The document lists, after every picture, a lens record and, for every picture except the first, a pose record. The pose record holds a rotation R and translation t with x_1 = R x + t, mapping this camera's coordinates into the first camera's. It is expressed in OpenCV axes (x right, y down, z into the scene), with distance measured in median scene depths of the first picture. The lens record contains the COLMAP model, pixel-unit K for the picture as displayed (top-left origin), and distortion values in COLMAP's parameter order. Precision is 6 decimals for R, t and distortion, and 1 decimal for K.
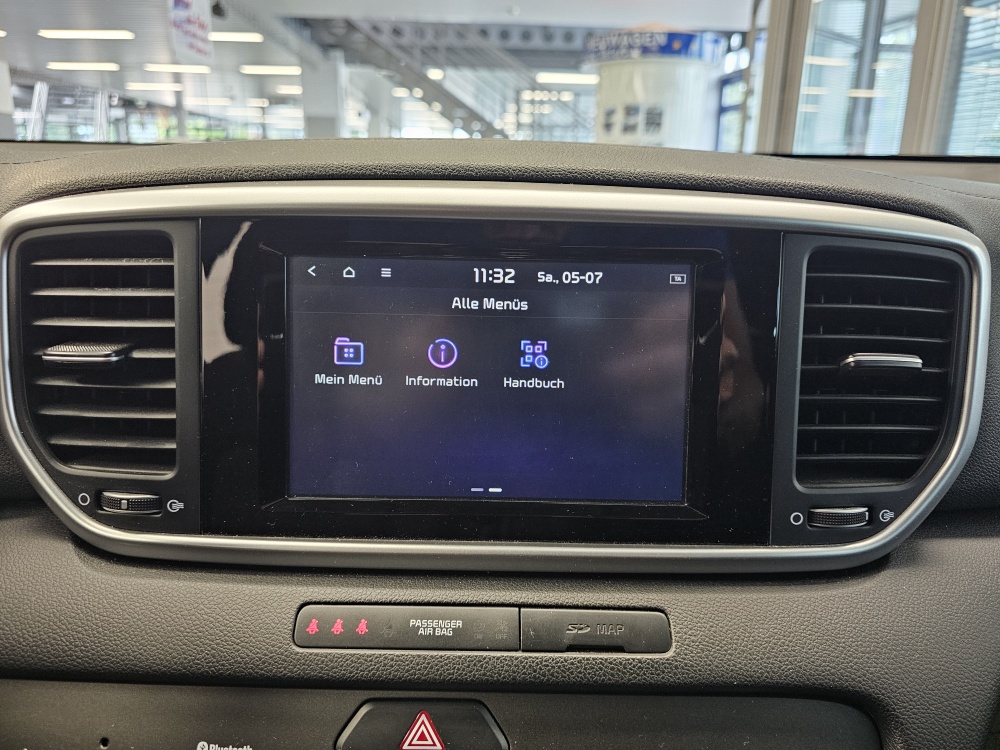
lens RADIAL K [[687.5, 0, 498.7], [0, 687.5, 365.7], [0, 0, 1]] dist [0.028969, -0.049927]
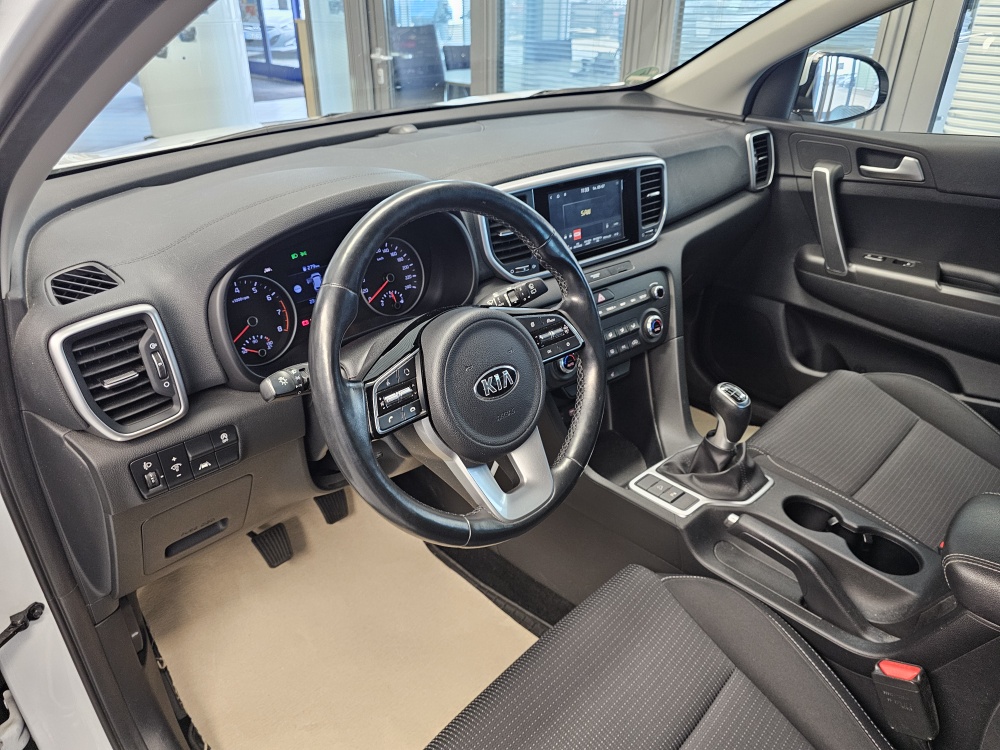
lens RADIAL K [[682.7, 0, 496.7], [0, 682.7, 360.7], [0, 0, 1]] dist [0.052318, -0.059418]
pose [[0.784740, -0.308233, 0.537750, -1.701873], [0.180029, 0.943529, 0.278104, -0.236735], [-0.593104, -0.121429, 0.795916, -1.177543]]
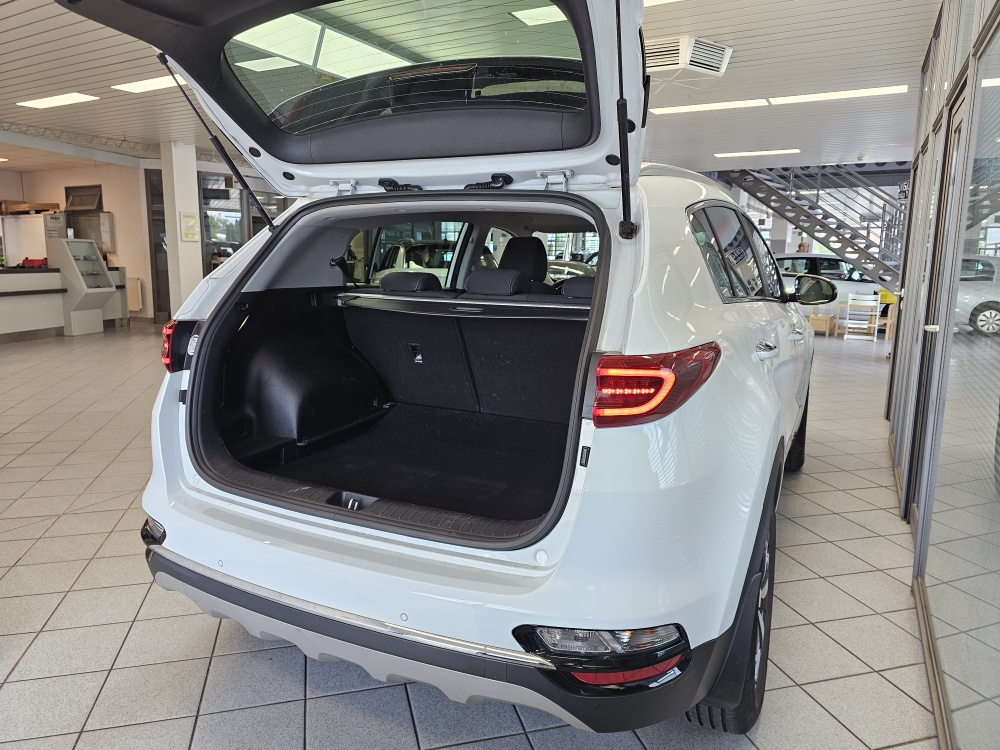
lens RADIAL K [[687.5, 0, 498.7], [0, 687.5, 365.7], [0, 0, 1]] dist [0.028969, -0.049927]
pose [[0.834939, 0.086136, -0.543560, 3.285124], [-0.153480, 0.984934, -0.079675, 1.724932], [0.528508, 0.149949, 0.835580, -7.667146]]
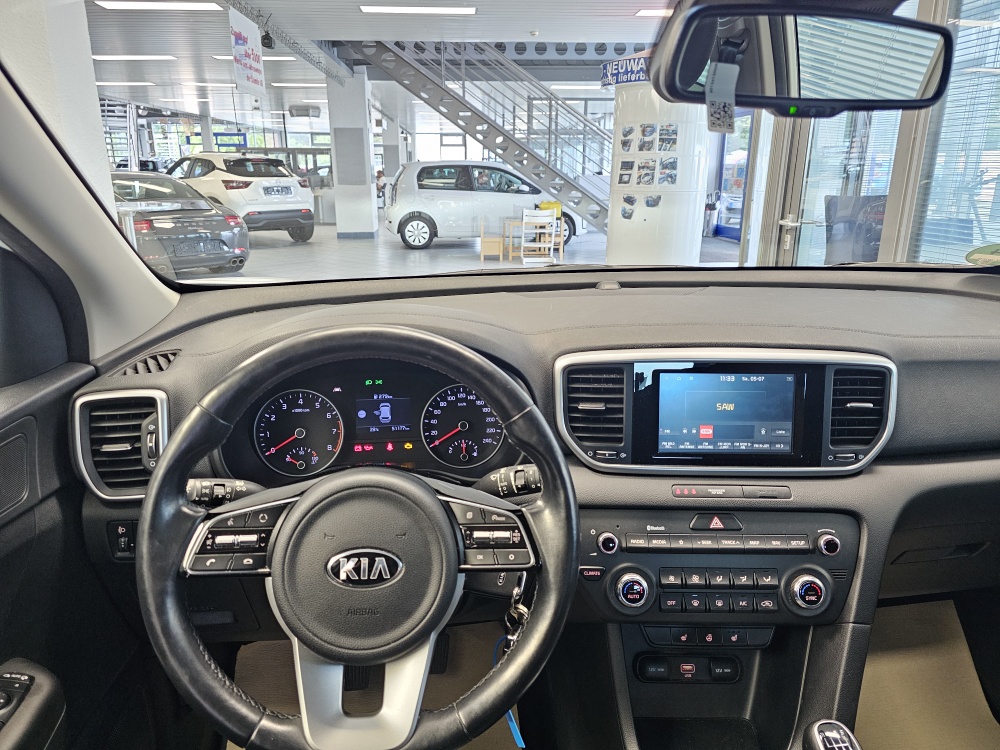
lens RADIAL K [[669.5, 0, 495.3], [0, 669.5, 365.9], [0, 0, 1]] dist [0.074840, -0.082284]
pose [[0.999838, -0.013764, -0.011616, -0.598318], [0.013907, 0.999828, 0.012299, -0.143269], [0.011445, -0.012458, 0.999857, -1.191260]]
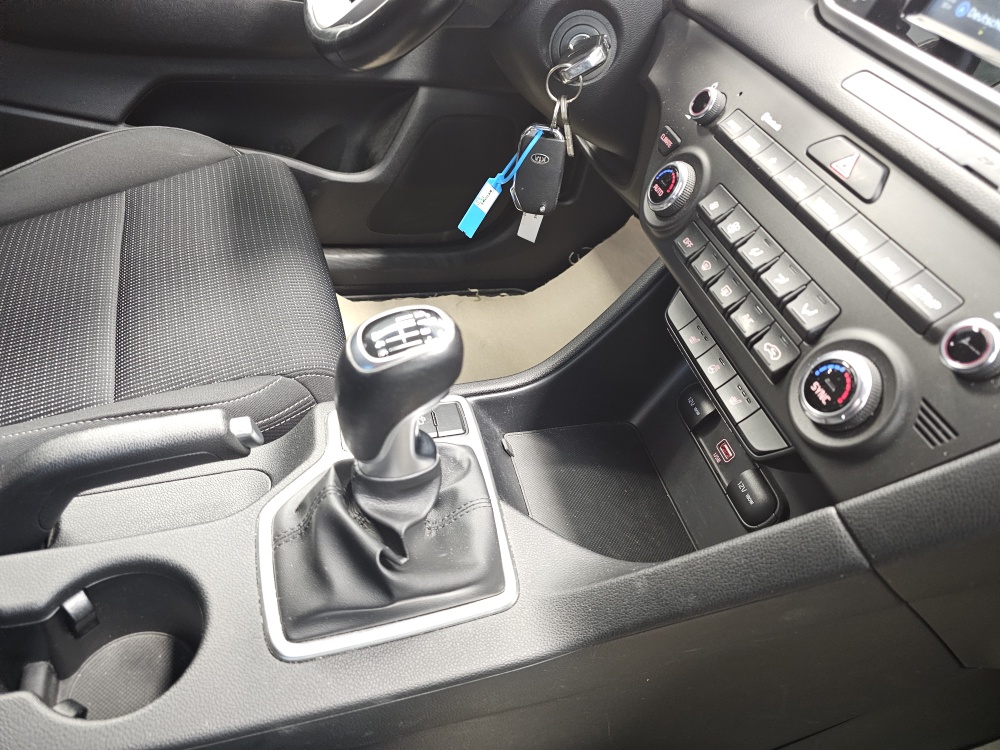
lens RADIAL K [[676.5, 0, 494.0], [0, 676.5, 368.2], [0, 0, 1]] dist [0.042521, -0.053324]
pose [[0.209032, 0.655610, -0.725590, 0.587584], [-0.435150, 0.726833, 0.531373, 0.215114], [0.875757, 0.204667, 0.437220, -0.122168]]
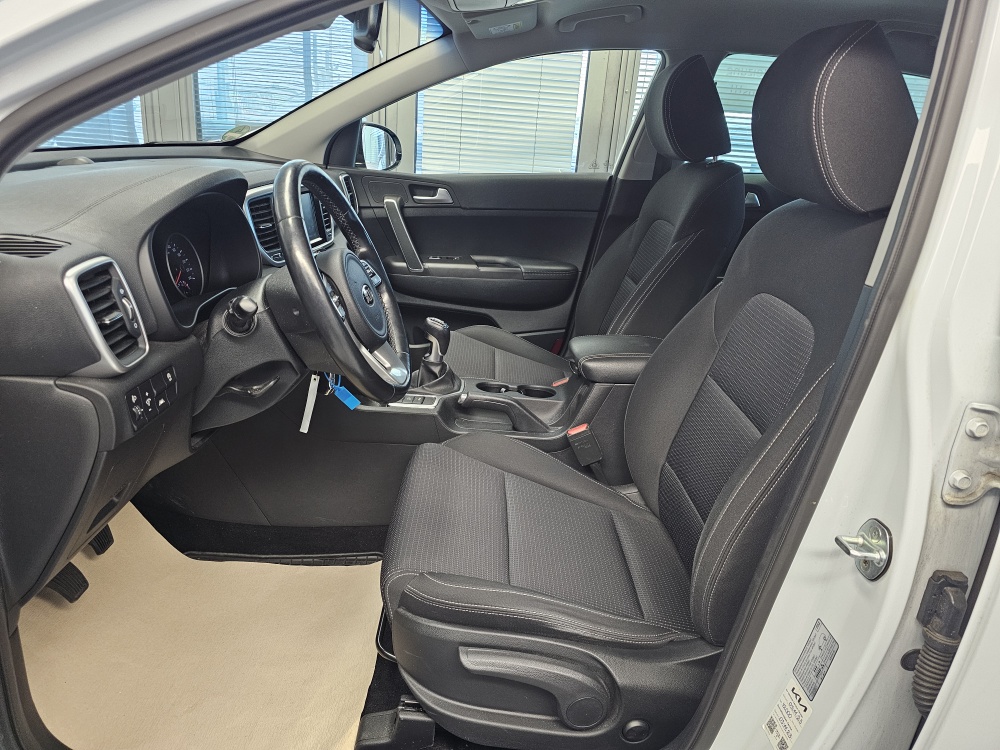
lens RADIAL K [[667.4, 0, 508.1], [0, 667.4, 376.0], [0, 0, 1]] dist [0.094864, -0.115064]
pose [[0.100849, -0.355878, 0.929075, -3.046483], [0.207982, 0.920745, 0.330111, -0.150522], [-0.972920, 0.159939, 0.166872, -0.729585]]
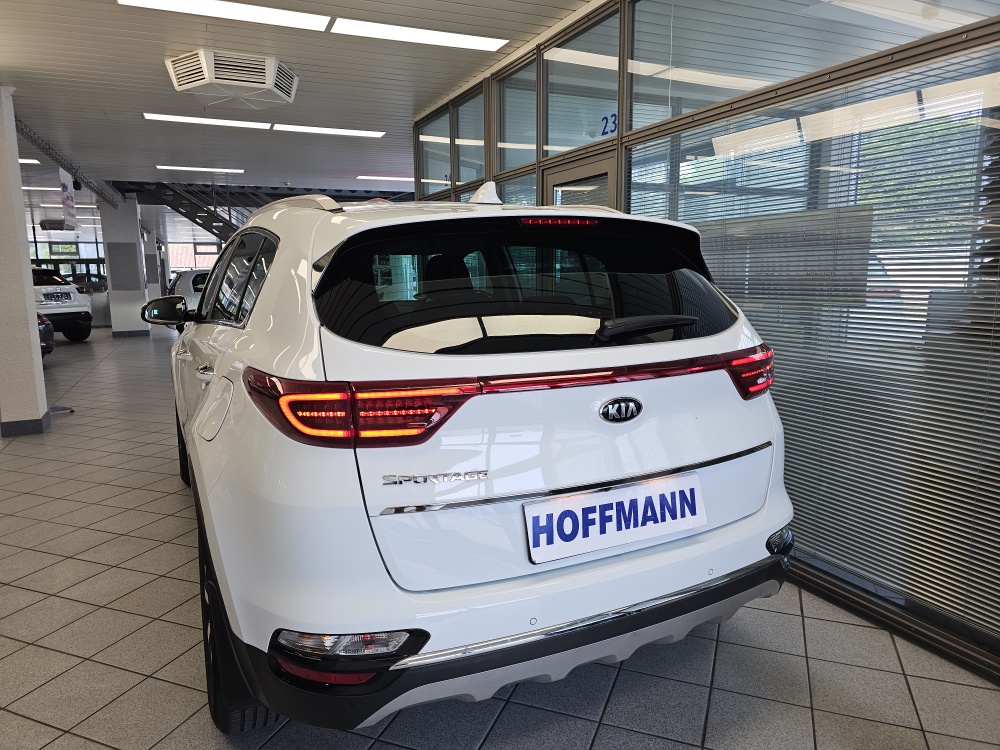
lens RADIAL K [[676.5, 0, 494.0], [0, 676.5, 368.2], [0, 0, 1]] dist [0.042521, -0.053324]
pose [[0.942100, -0.071180, 0.327691, -1.207494], [0.113352, 0.987287, -0.111428, 1.848589], [-0.315593, 0.142121, 0.938191, -8.535762]]
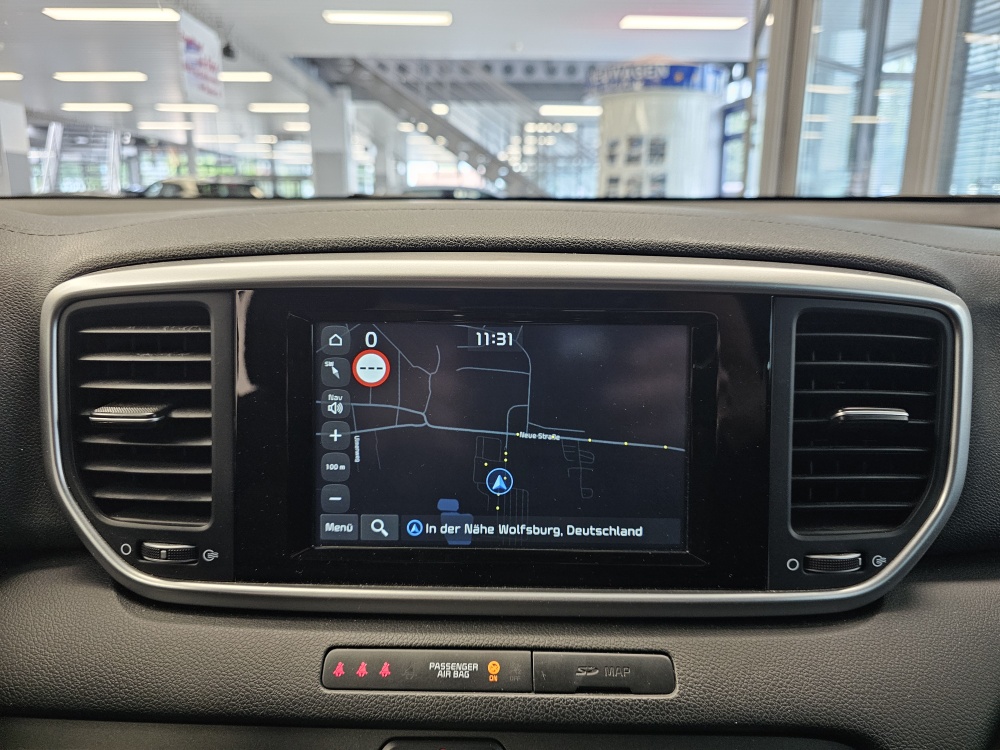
lens RADIAL K [[688.5, 0, 491.2], [0, 688.5, 373.0], [0, 0, 1]] dist [0.026937, -0.047626]
pose [[0.999741, -0.010271, -0.020308, -0.003512], [0.009617, 0.999441, -0.032033, -0.025504], [0.020626, 0.031830, 0.999280, -0.046360]]
